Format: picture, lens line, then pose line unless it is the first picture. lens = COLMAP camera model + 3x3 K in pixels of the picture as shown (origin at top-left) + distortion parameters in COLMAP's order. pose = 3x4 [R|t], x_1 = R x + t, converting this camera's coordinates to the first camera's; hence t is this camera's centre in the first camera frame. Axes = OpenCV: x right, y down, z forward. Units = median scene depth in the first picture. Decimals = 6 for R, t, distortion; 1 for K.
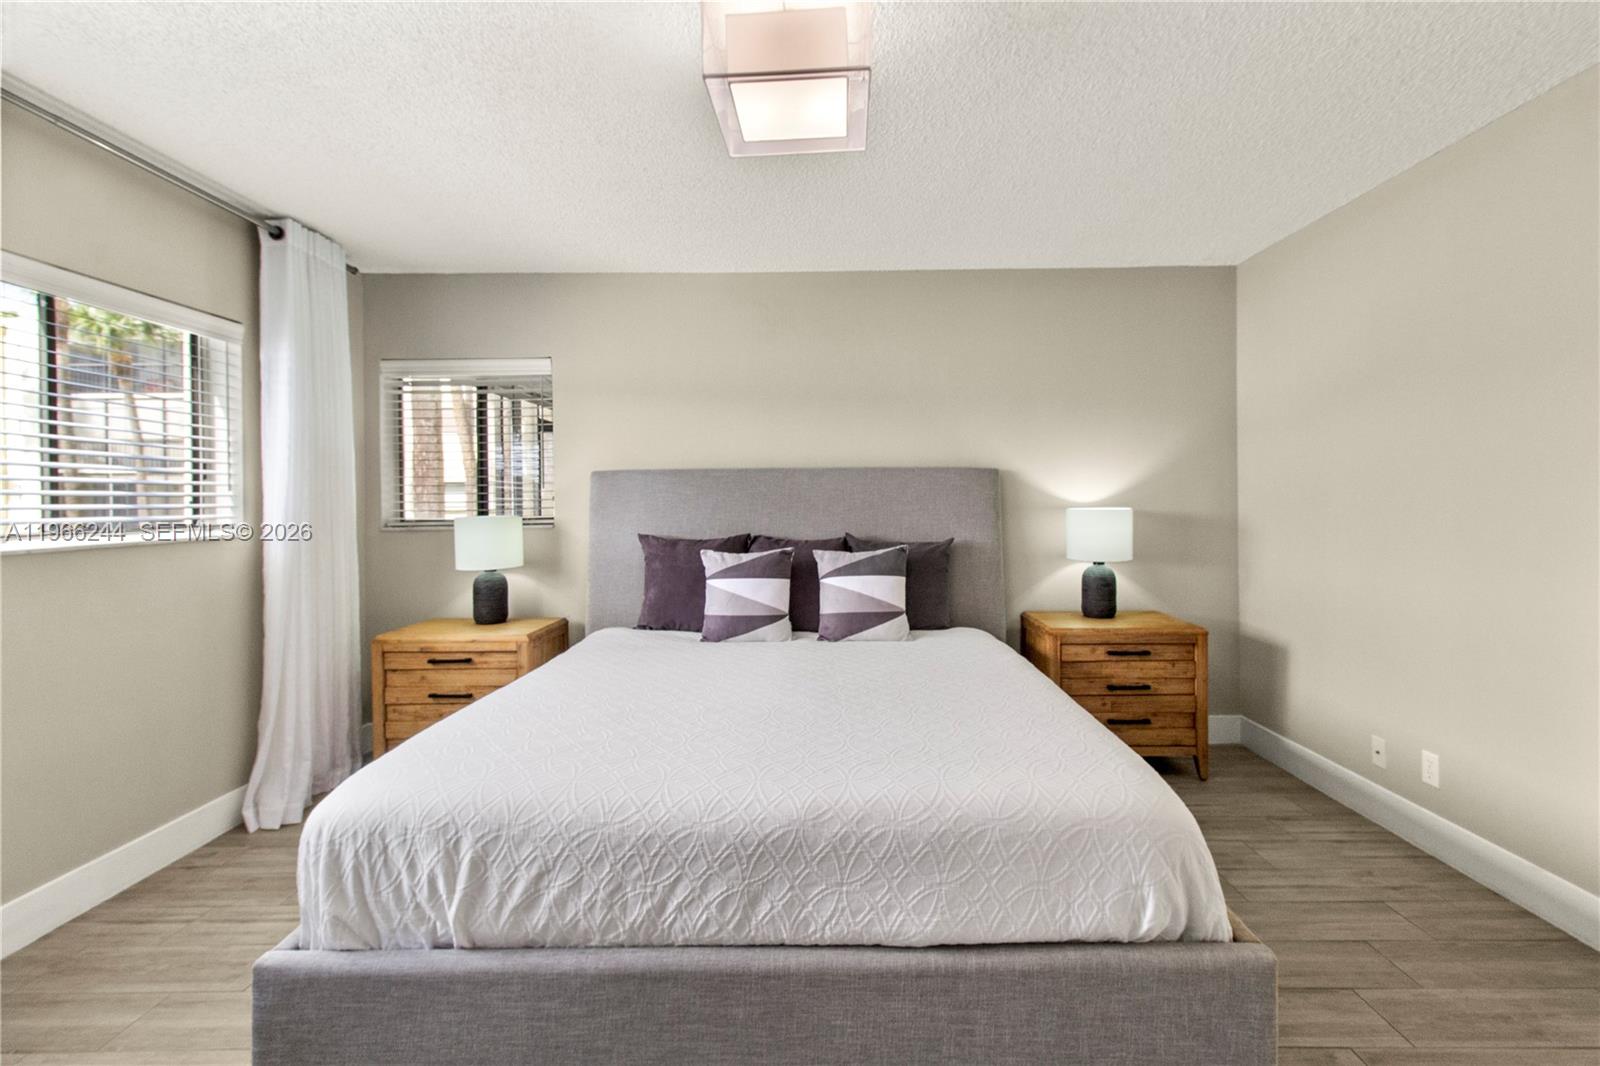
lens RADIAL K [[739.0, 0, 807.8], [0, 739.0, 498.9], [0, 0, 1]] dist [0.010334, -0.000574]
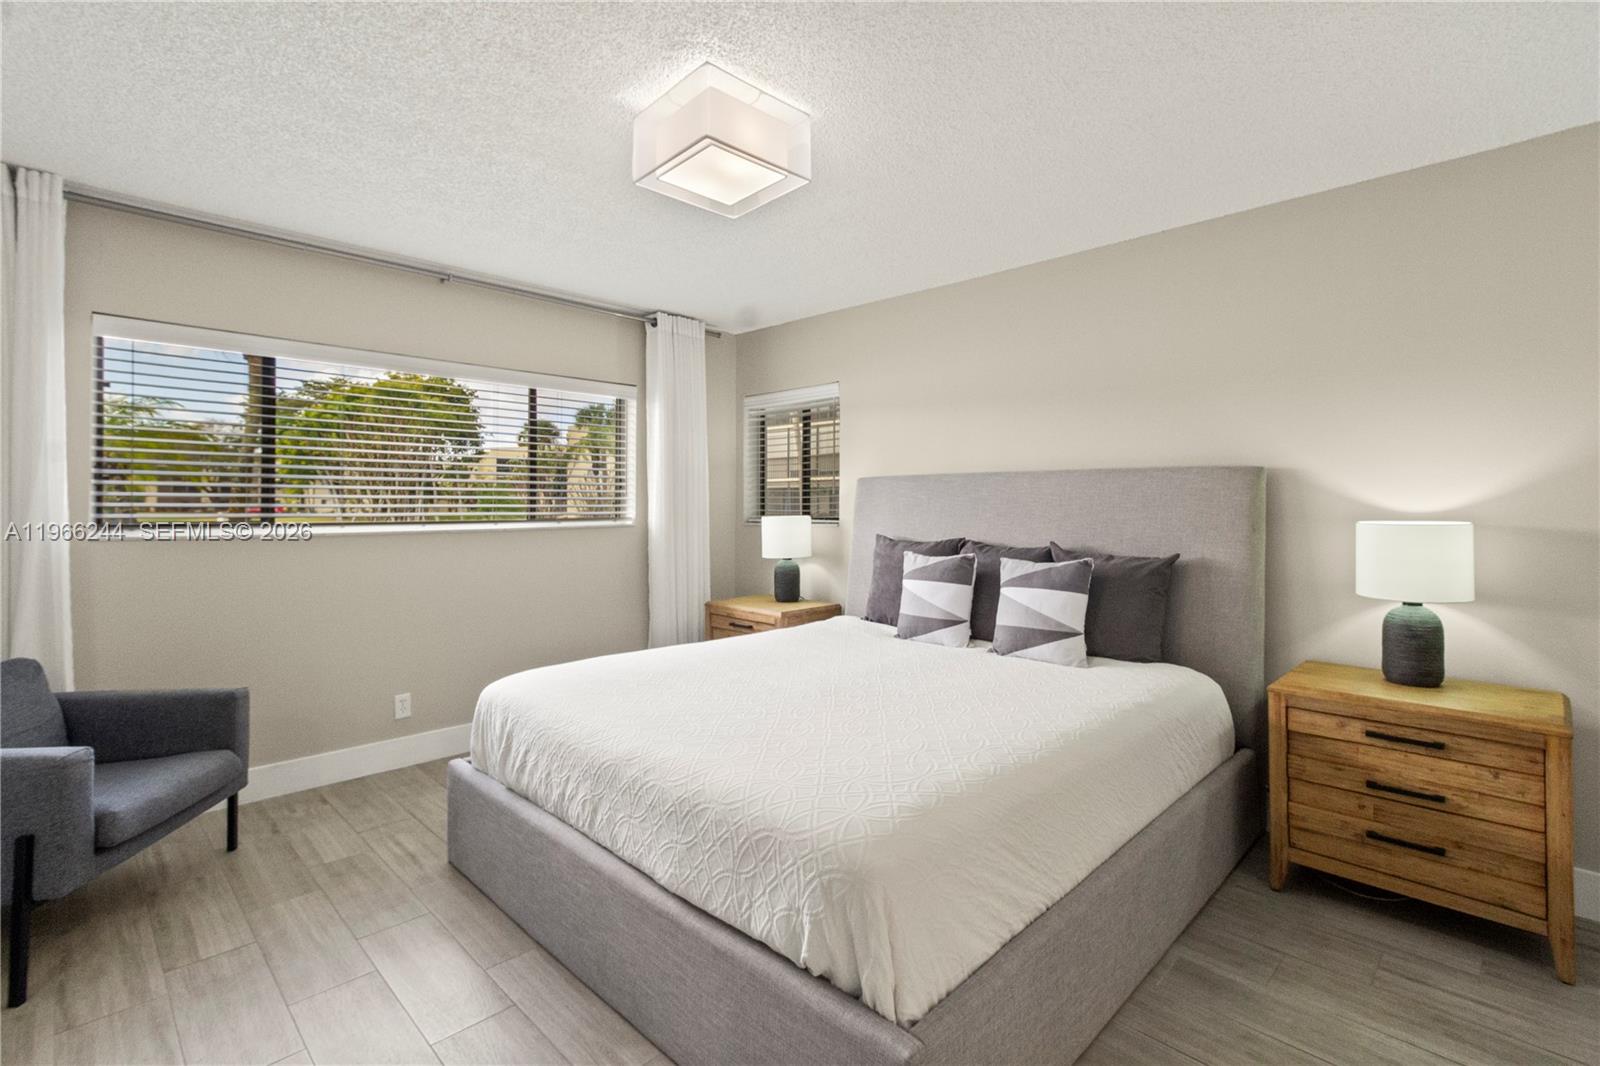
lens RADIAL K [[739.0, 0, 807.8], [0, 739.0, 498.9], [0, 0, 1]] dist [0.010334, -0.000574]
pose [[0.719183, 0.004314, -0.694807, 0.510582], [-0.006287, 0.999980, -0.000299, -0.004997], [0.694792, 0.004583, 0.719196, 0.144641]]
